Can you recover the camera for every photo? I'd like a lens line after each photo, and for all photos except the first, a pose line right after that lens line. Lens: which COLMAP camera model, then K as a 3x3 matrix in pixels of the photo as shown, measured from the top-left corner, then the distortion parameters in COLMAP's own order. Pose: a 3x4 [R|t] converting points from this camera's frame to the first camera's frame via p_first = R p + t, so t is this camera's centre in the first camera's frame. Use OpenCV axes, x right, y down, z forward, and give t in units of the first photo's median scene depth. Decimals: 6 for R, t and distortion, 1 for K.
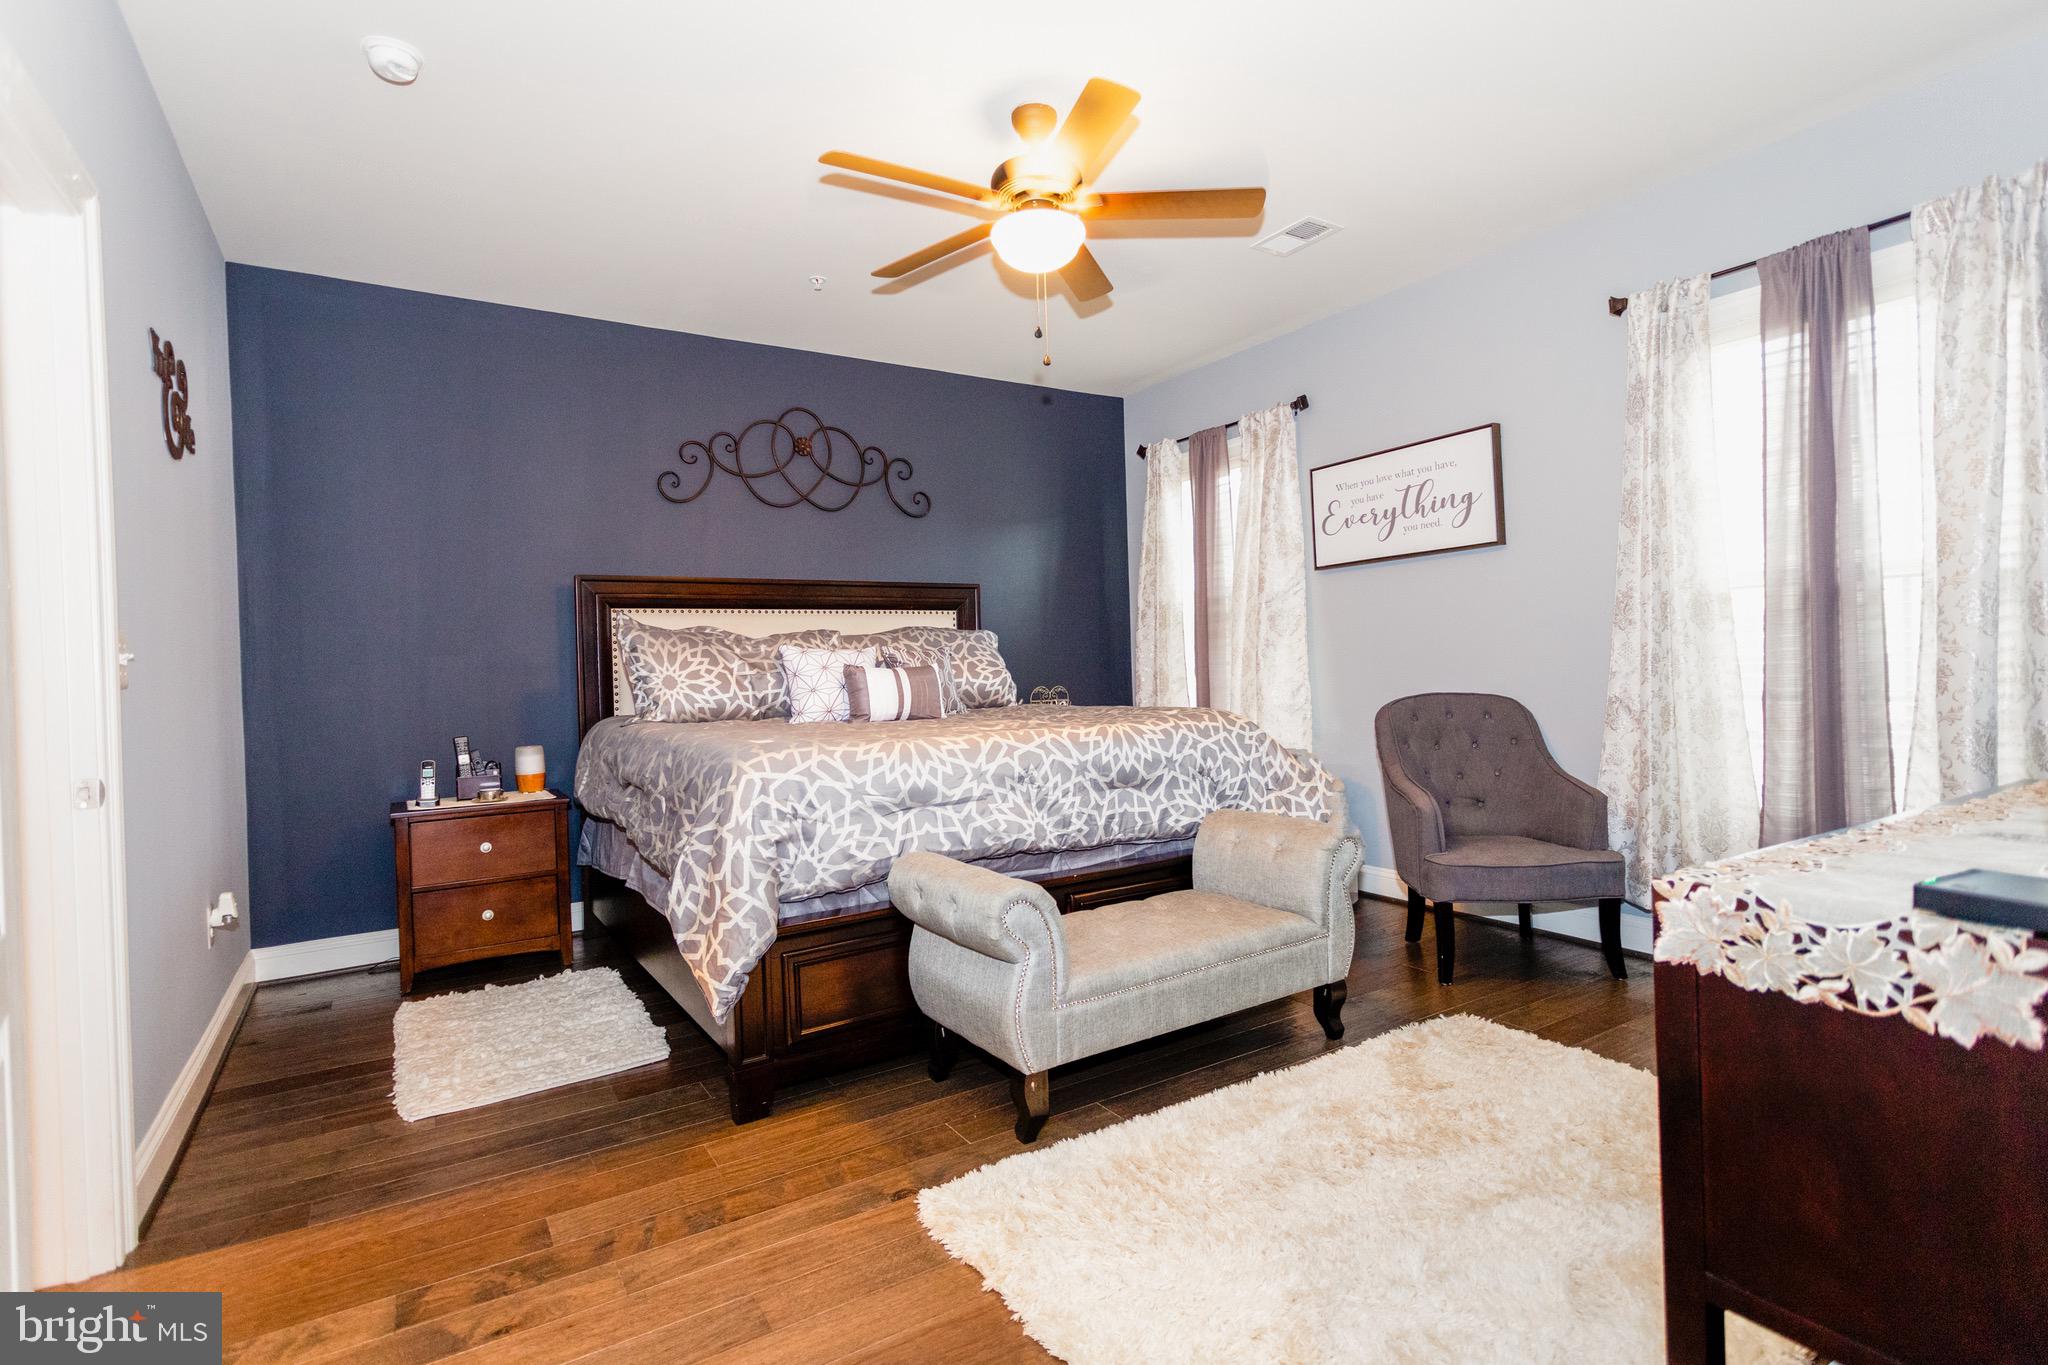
lens RADIAL K [[1001.4, 0, 1024.0], [0, 1001.4, 682.5], [0, 0, 1]] dist [0.001800, 0.000515]
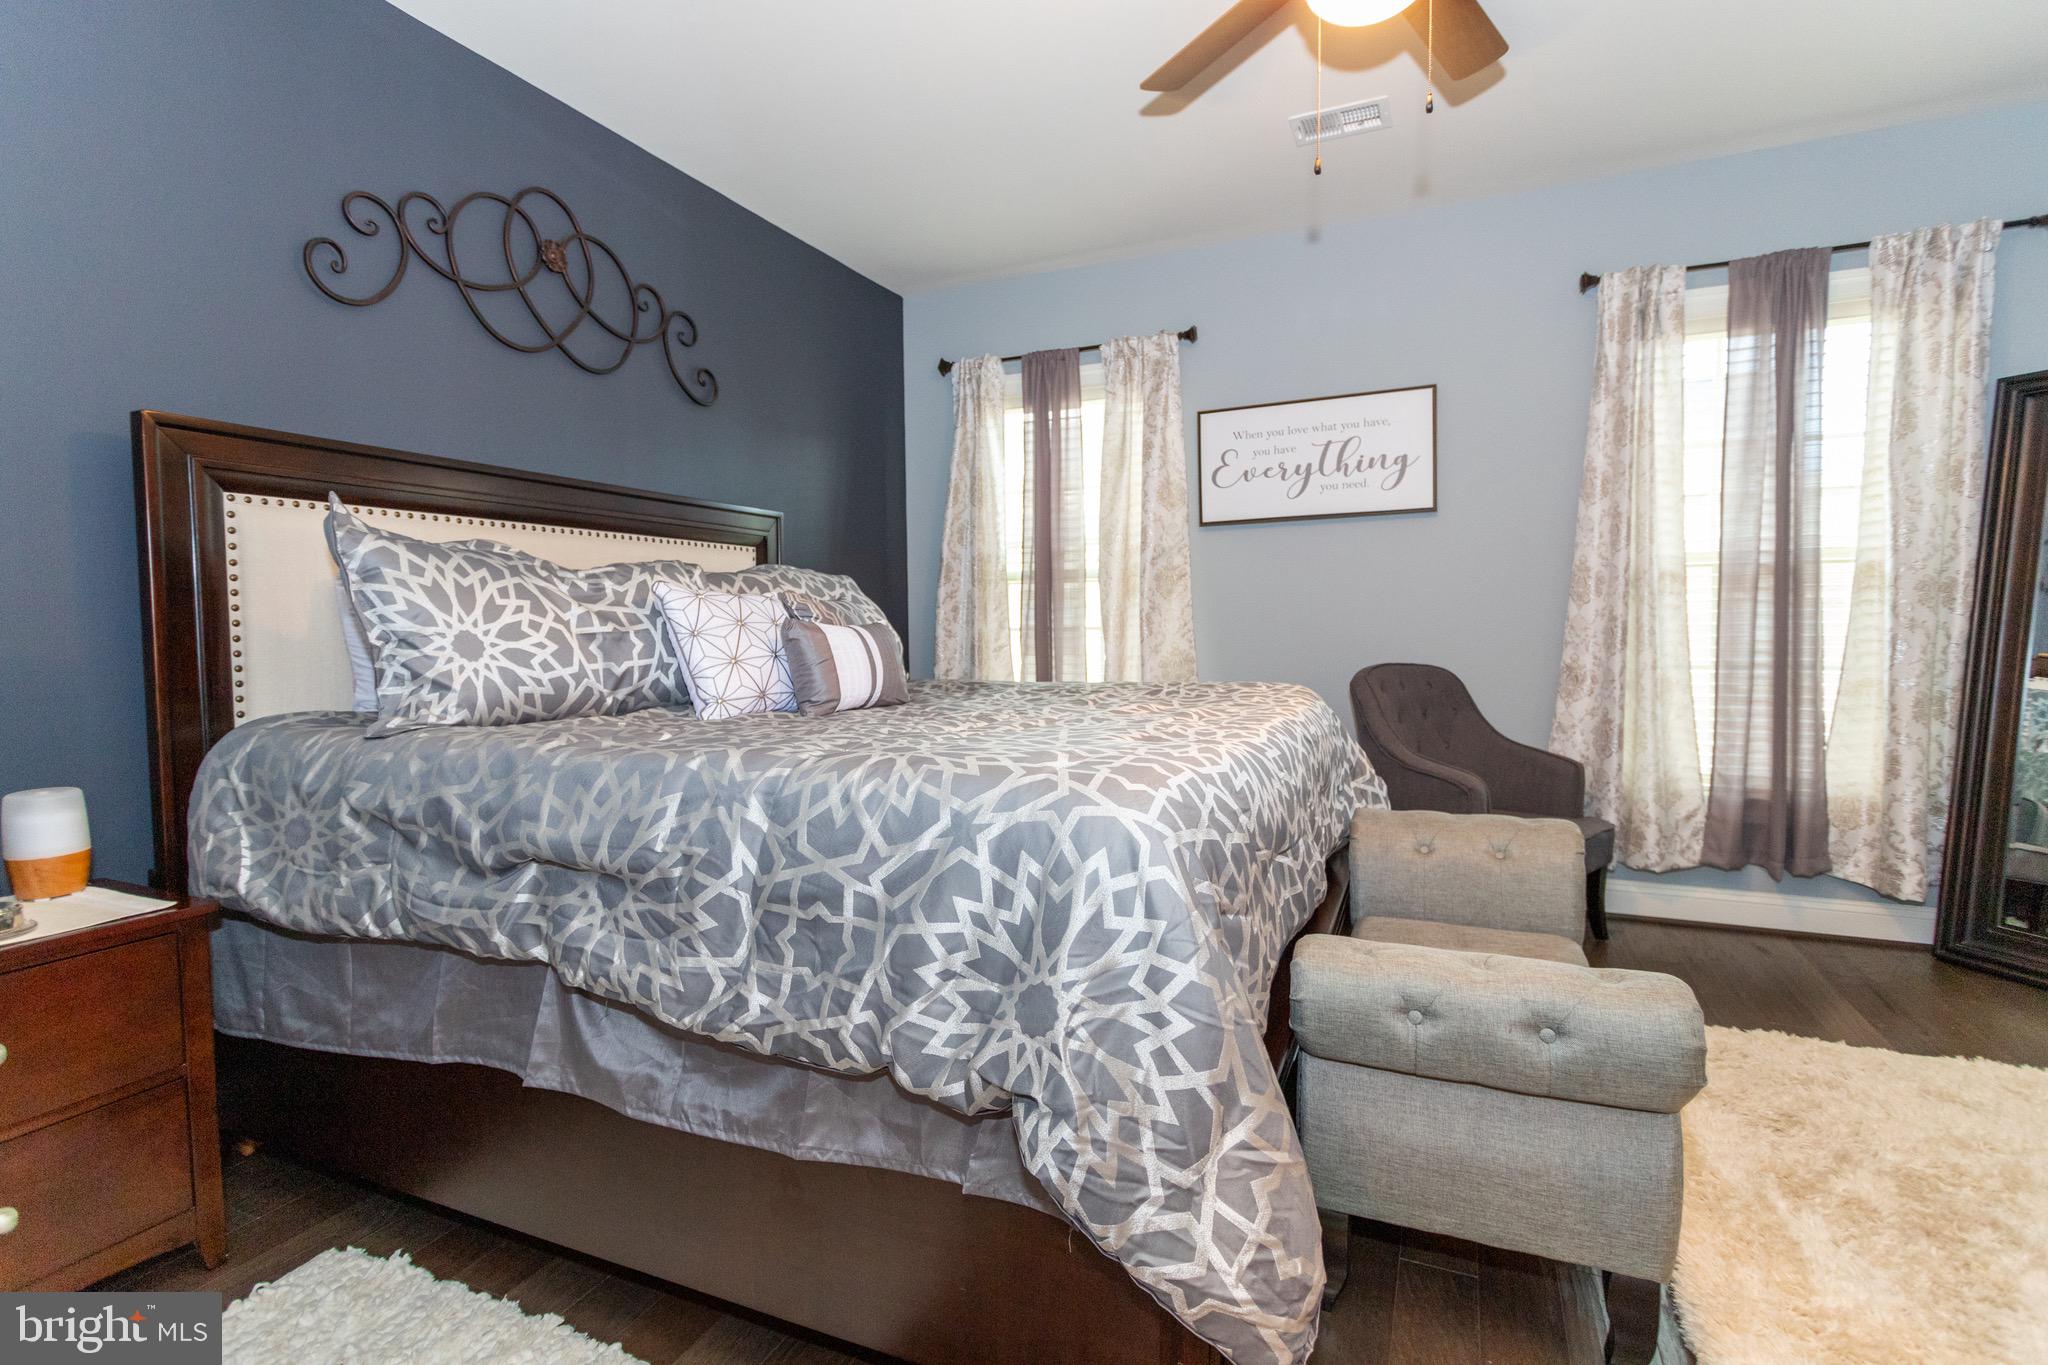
lens RADIAL K [[969.3, 0, 1024.0], [0, 969.3, 682.5], [0, 0, 1]] dist [0.000842, 0.000436]
pose [[0.832151, -0.013546, 0.554384, -0.386987], [-0.004381, 0.999510, 0.030999, 0.002026], [-0.554532, -0.028225, 0.831683, 0.432517]]
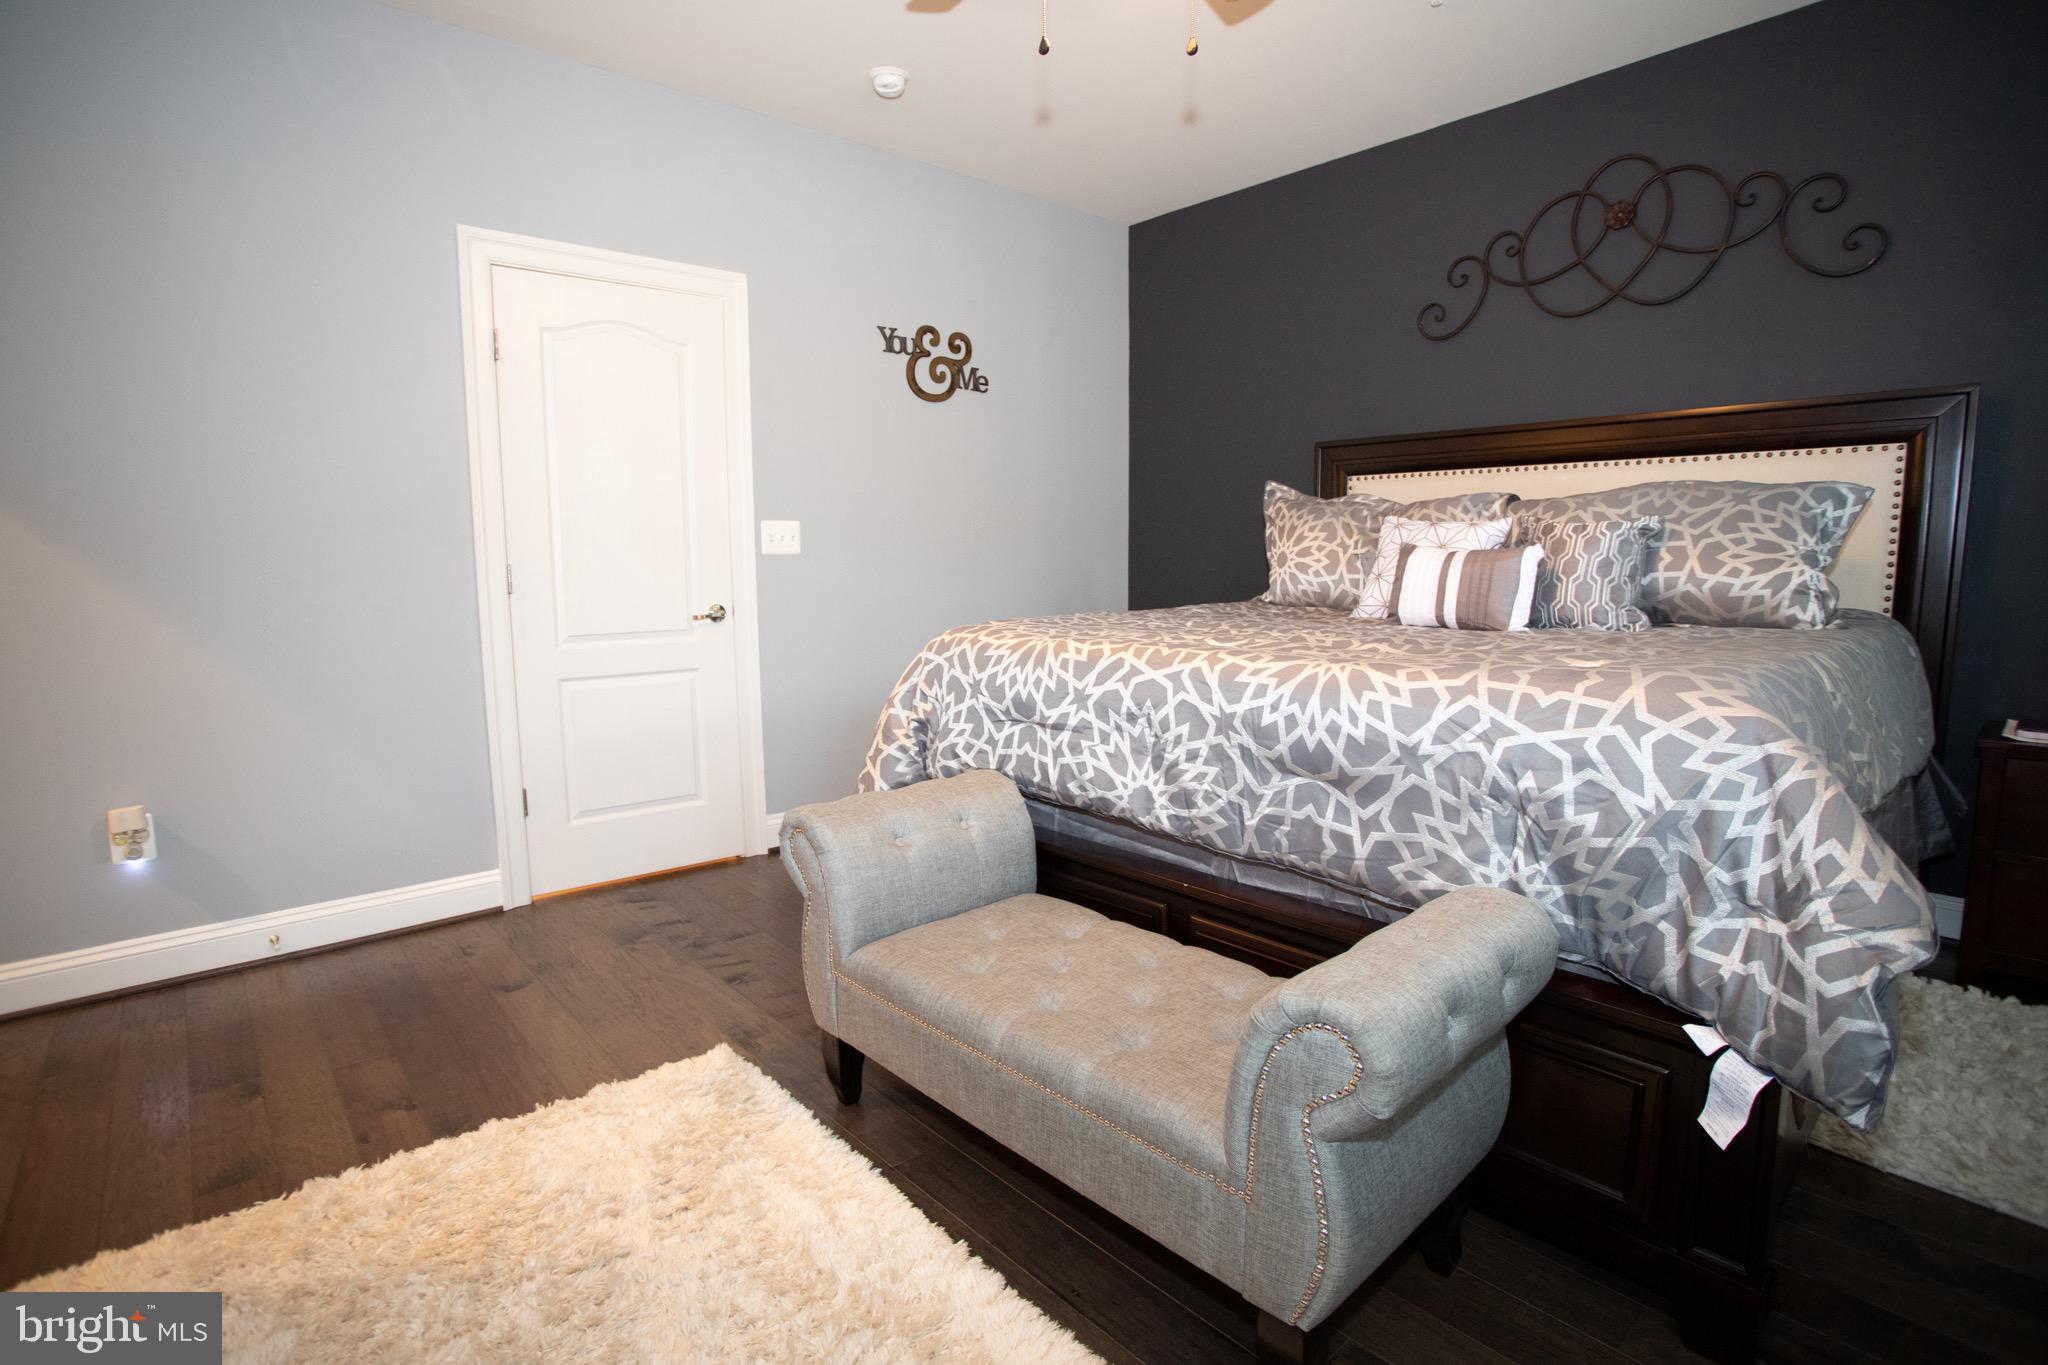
lens RADIAL K [[1000.5, 0, 1029.8], [0, 1000.5, 671.3], [0, 0, 1]] dist [-0.040919, 0.000669]
pose [[0.165937, 0.141648, -0.975910, 0.493199], [-0.016716, 0.989892, 0.140835, -0.023052], [0.985995, -0.007056, 0.166627, 0.617517]]
